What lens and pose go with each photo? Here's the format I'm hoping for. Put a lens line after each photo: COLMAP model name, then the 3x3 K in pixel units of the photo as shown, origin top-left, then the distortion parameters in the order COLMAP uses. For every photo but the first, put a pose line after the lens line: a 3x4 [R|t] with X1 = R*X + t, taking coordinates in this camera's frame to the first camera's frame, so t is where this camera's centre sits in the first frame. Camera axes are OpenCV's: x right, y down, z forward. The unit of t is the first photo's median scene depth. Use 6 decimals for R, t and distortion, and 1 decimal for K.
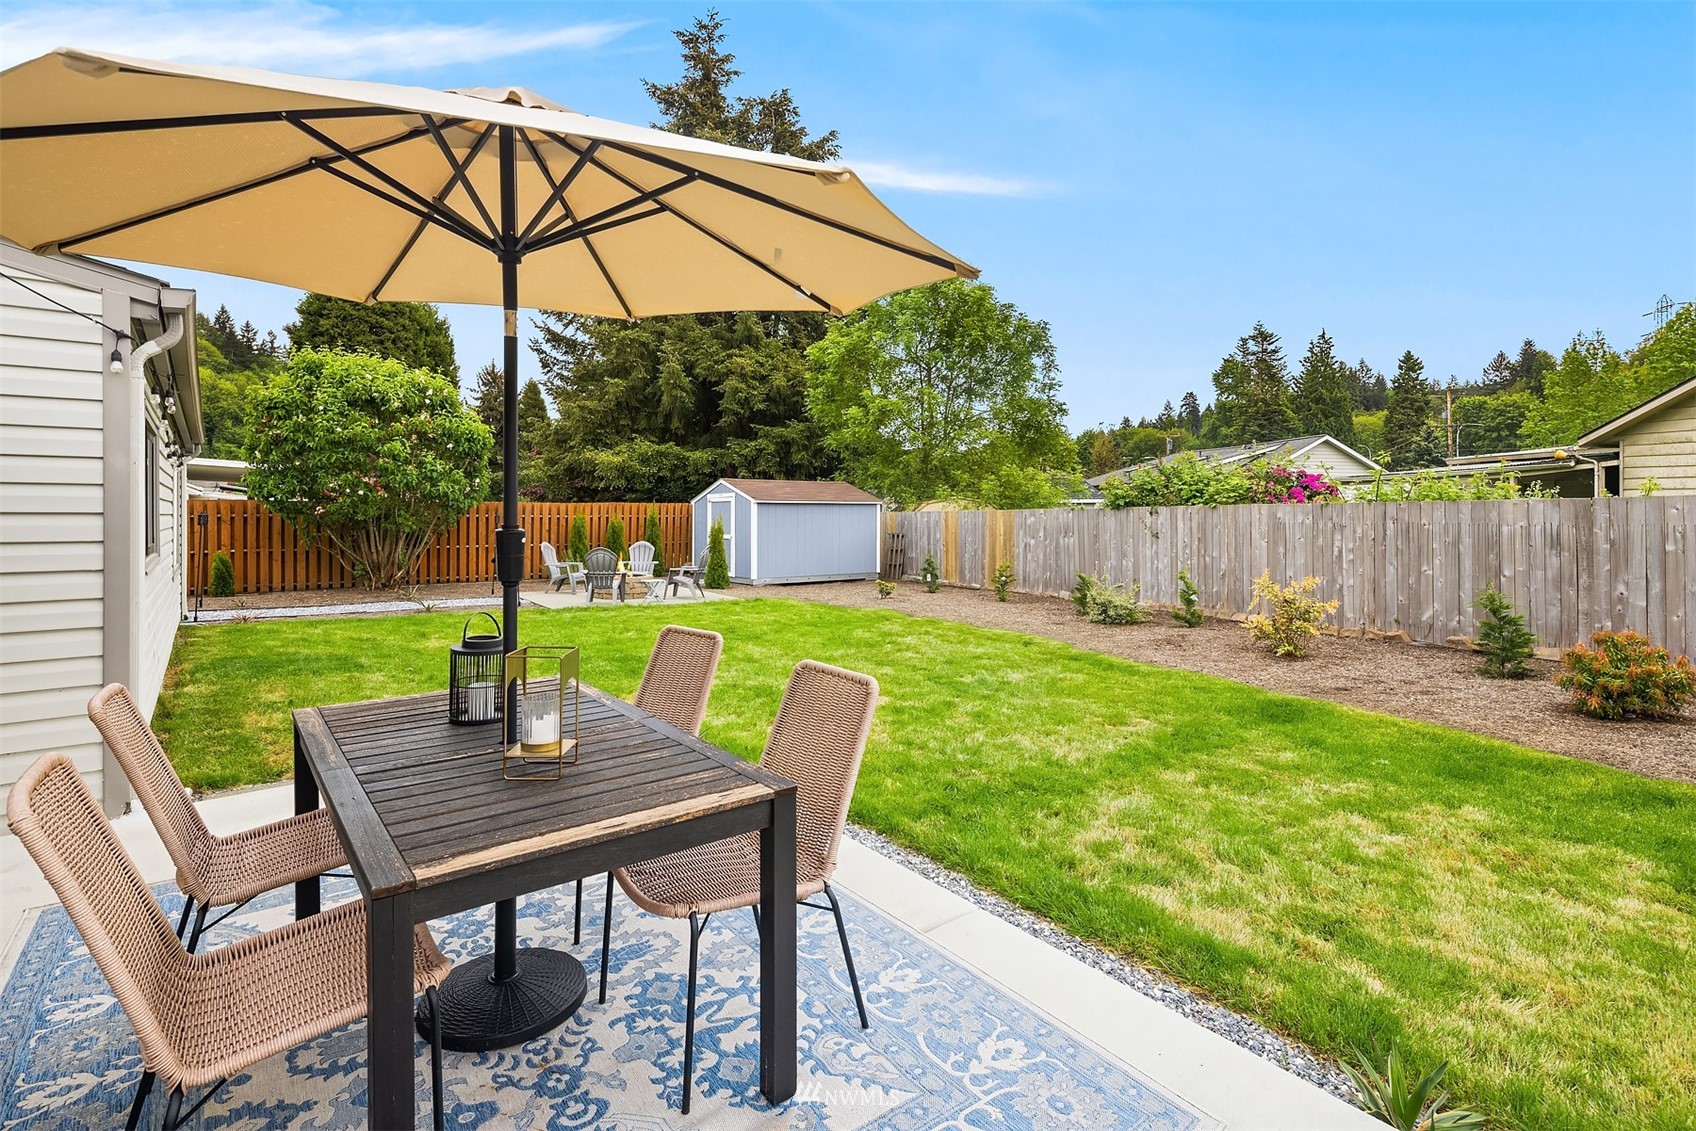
lens RADIAL K [[818.1, 0, 842.8], [0, 818.1, 501.7], [0, 0, 1]] dist [0.000383, -0.000863]
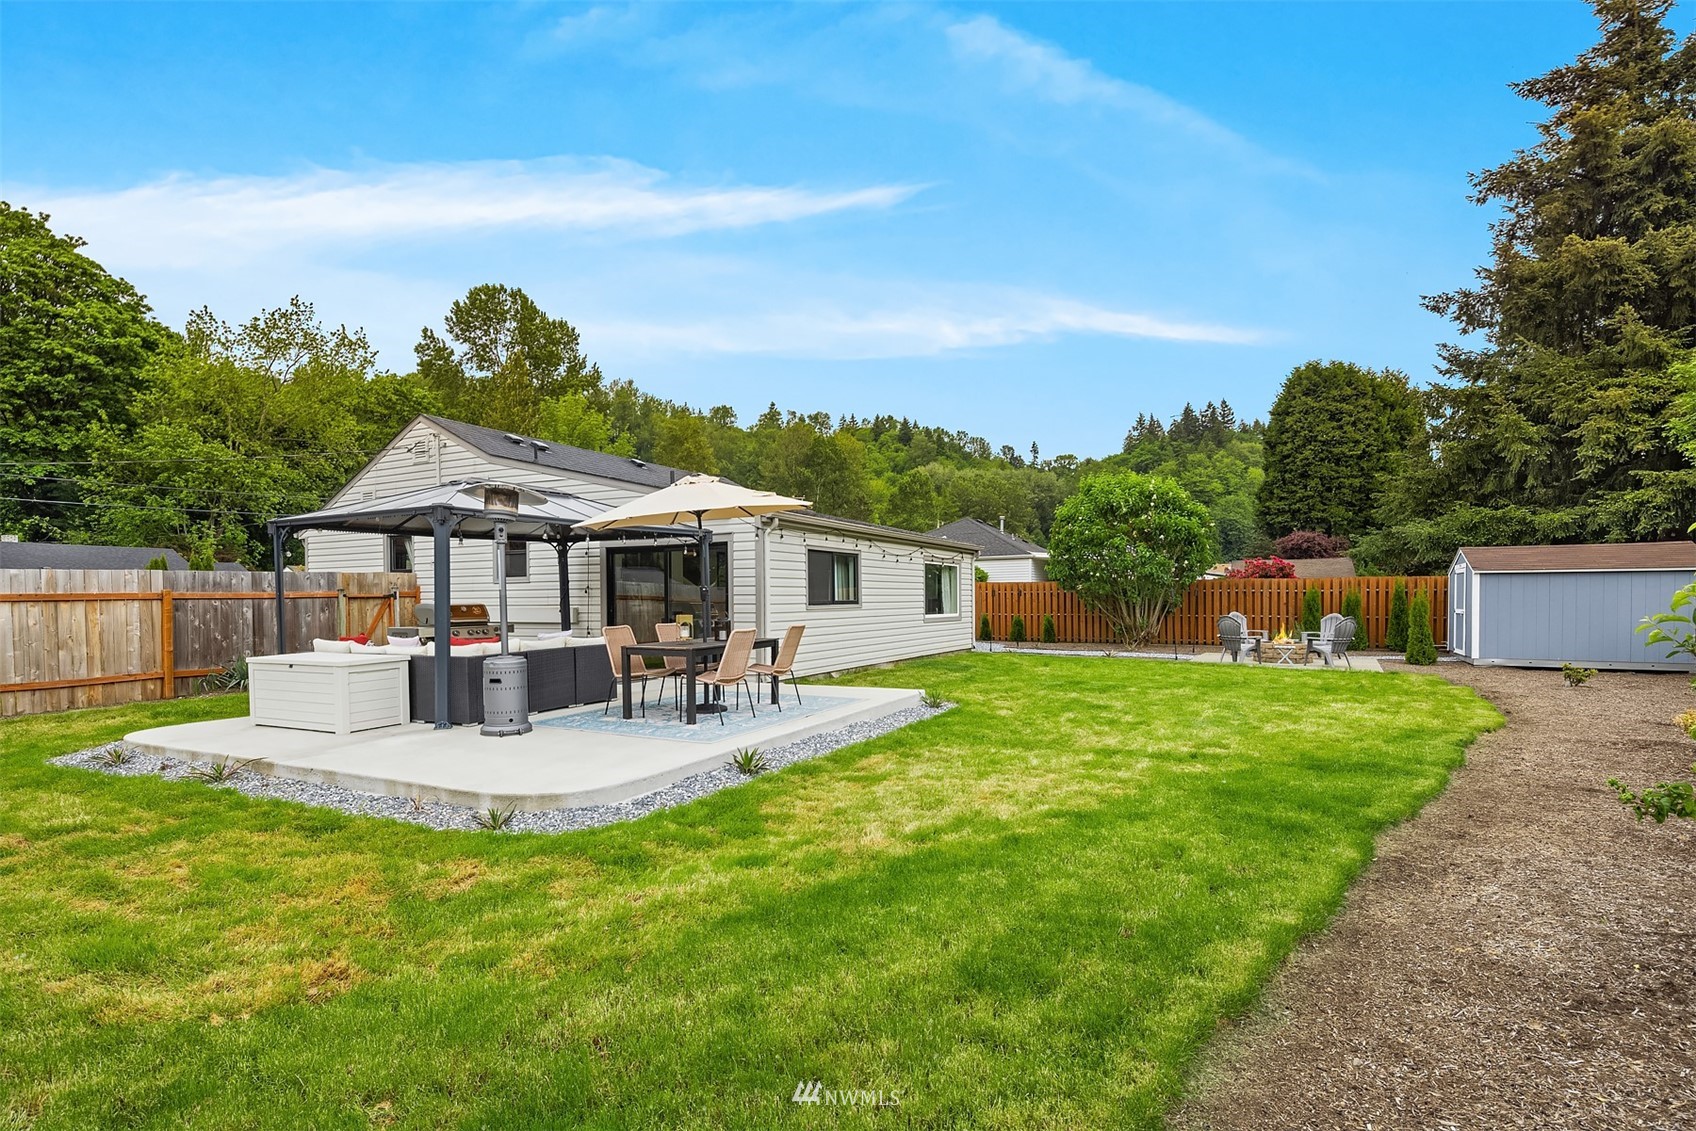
lens RADIAL K [[818.1, 0, 848.3], [0, 818.1, 583.4], [0, 0, 1]] dist [0.000383, -0.000863]
pose [[0.409759, -0.017278, -0.912030, 0.301659], [0.018345, 0.999774, -0.010698, 0.006605], [0.912009, -0.012347, 0.409983, 0.005517]]
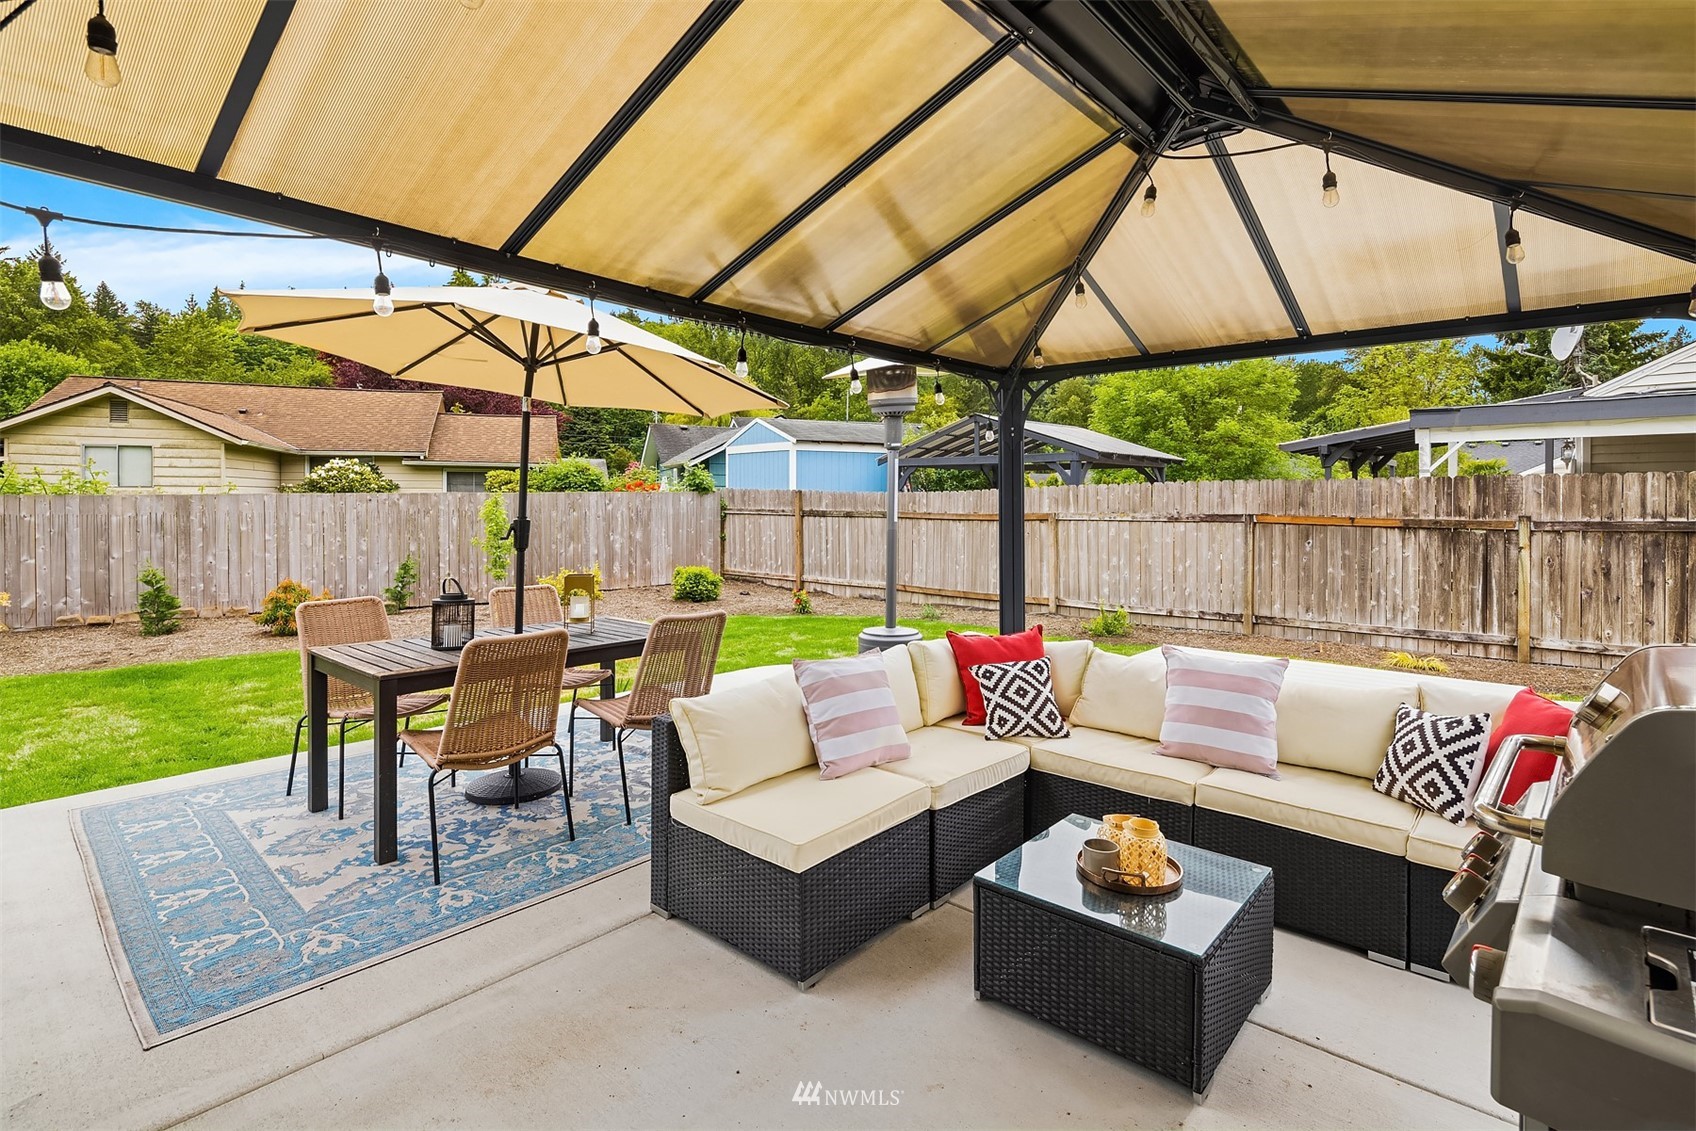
lens RADIAL K [[818.1, 0, 857.9], [0, 818.1, 502.5], [0, 0, 1]] dist [0.000383, -0.000863]
pose [[-0.192451, -0.001305, 0.981306, -0.208920], [-0.011047, 0.999939, -0.000837, -0.000553], [-0.981244, -0.011001, -0.192454, 0.057787]]
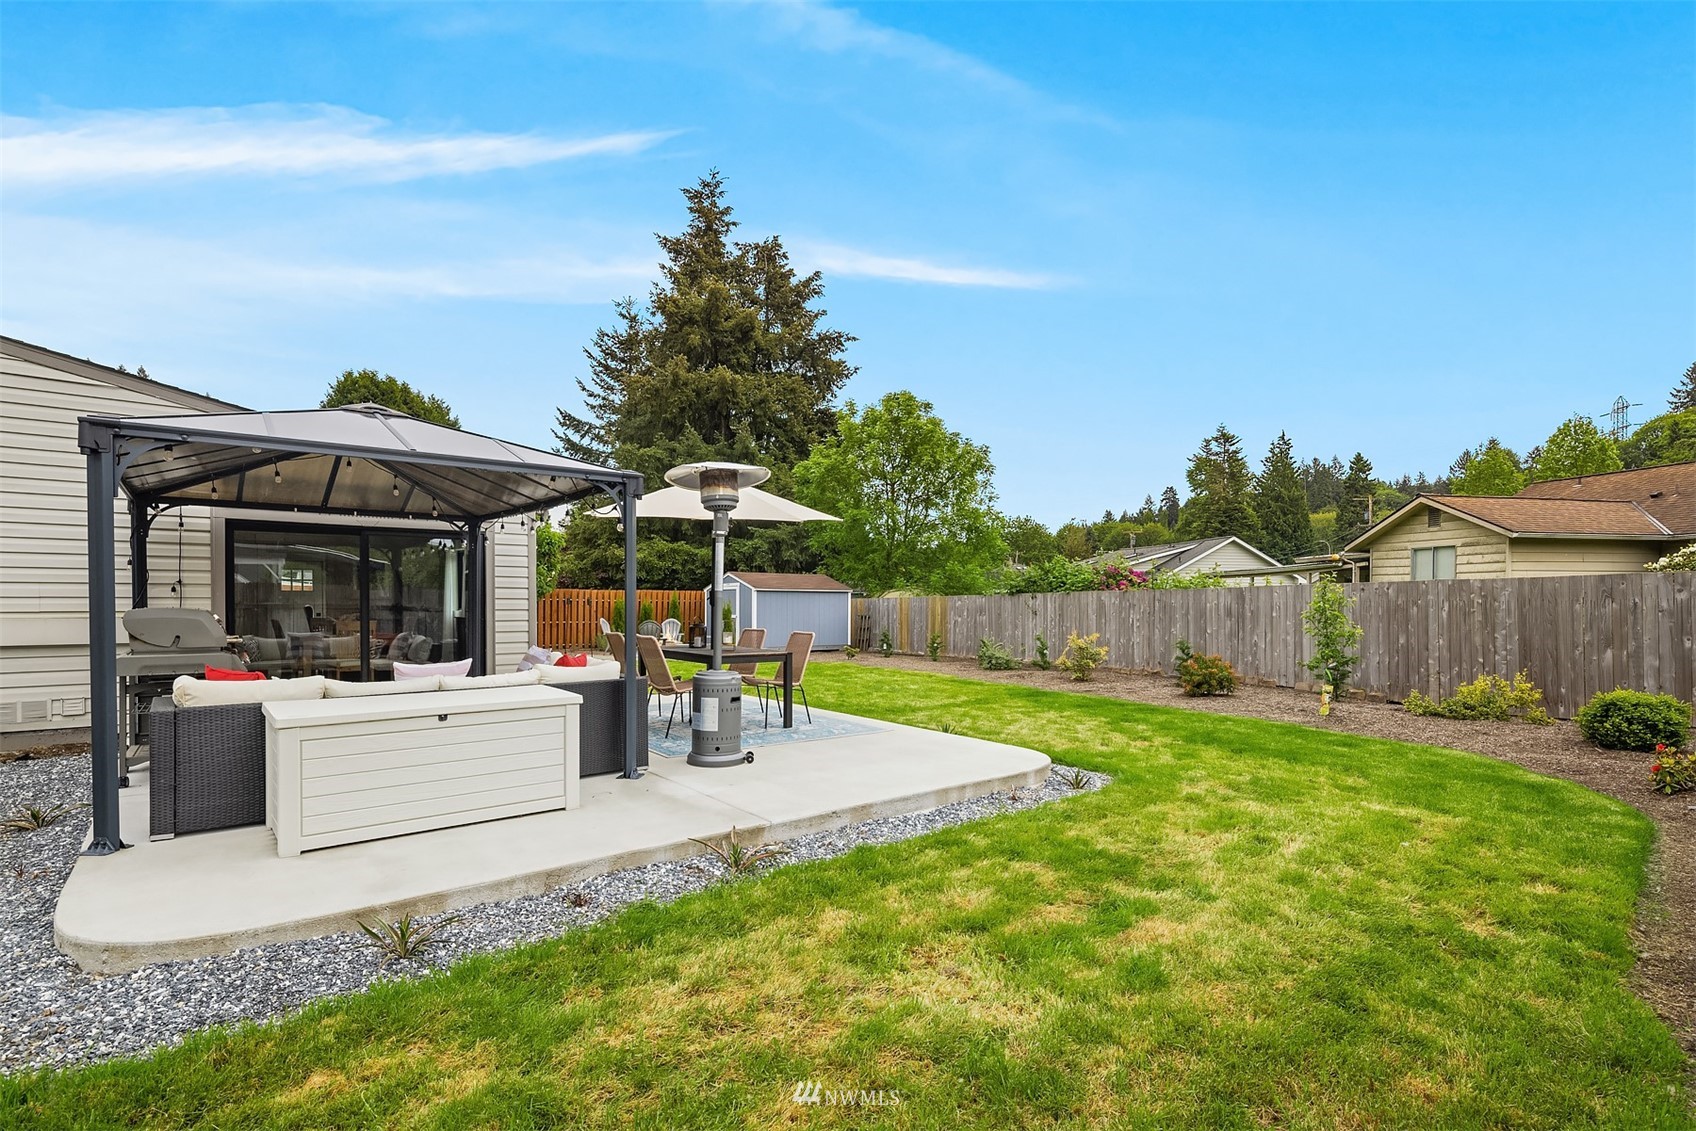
lens RADIAL K [[818.1, 0, 855.0], [0, 818.1, 600.8], [0, 0, 1]] dist [0.000383, -0.000863]
pose [[0.999531, 0.002732, 0.030505, 0.010483], [-0.003017, 0.999952, 0.009286, 0.003898], [-0.030478, -0.009373, 0.999491, -0.240438]]
